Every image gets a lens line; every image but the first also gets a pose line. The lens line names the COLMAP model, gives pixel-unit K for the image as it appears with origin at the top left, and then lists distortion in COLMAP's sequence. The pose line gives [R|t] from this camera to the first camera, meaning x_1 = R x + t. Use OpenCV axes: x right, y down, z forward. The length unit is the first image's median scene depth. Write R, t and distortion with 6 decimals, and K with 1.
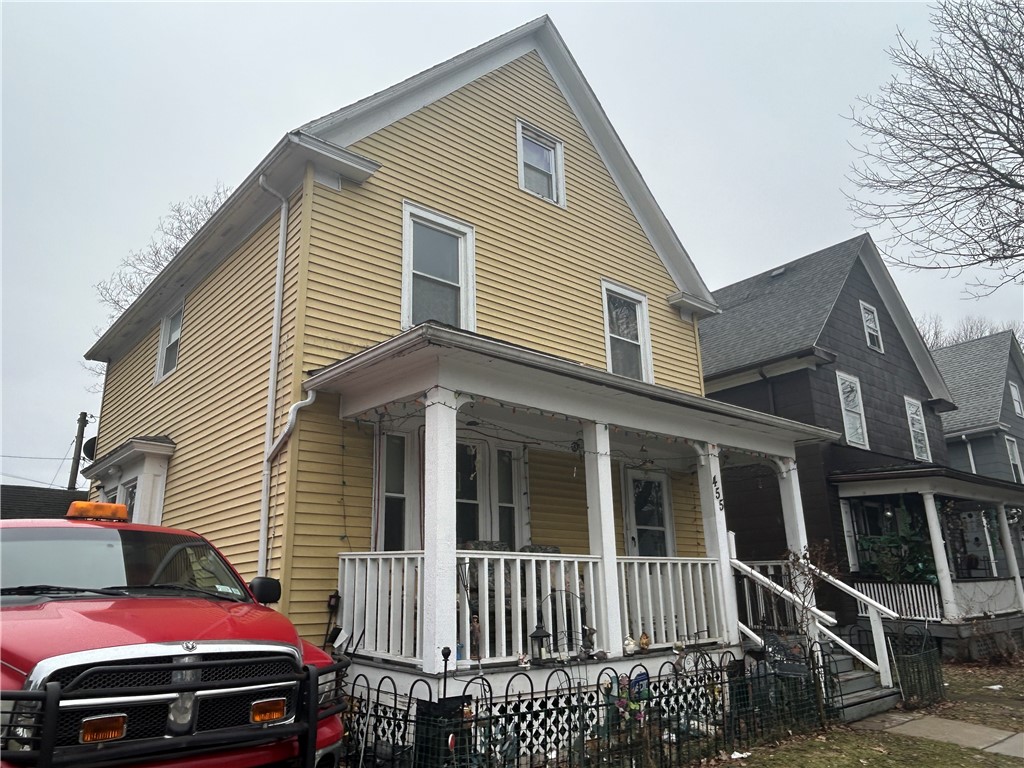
lens RADIAL K [[732.6, 0, 518.5], [0, 732.6, 383.2], [0, 0, 1]] dist [0.011588, -0.004469]
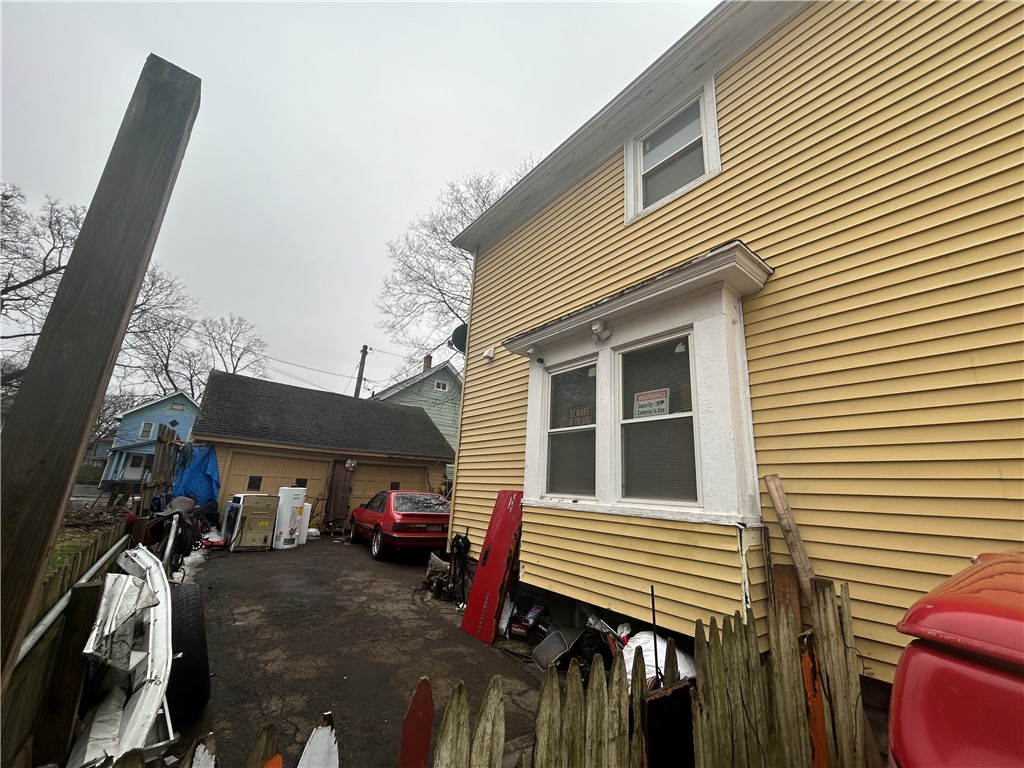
lens RADIAL K [[411.4, 0, 512.2], [0, 411.4, 387.8], [0, 0, 1]] dist [-0.000679, 0.000271]
pose [[0.995381, 0.068759, -0.067005, -0.560028], [-0.066969, 0.997345, 0.028601, 0.157667], [0.068794, -0.023981, 0.997343, 0.570223]]
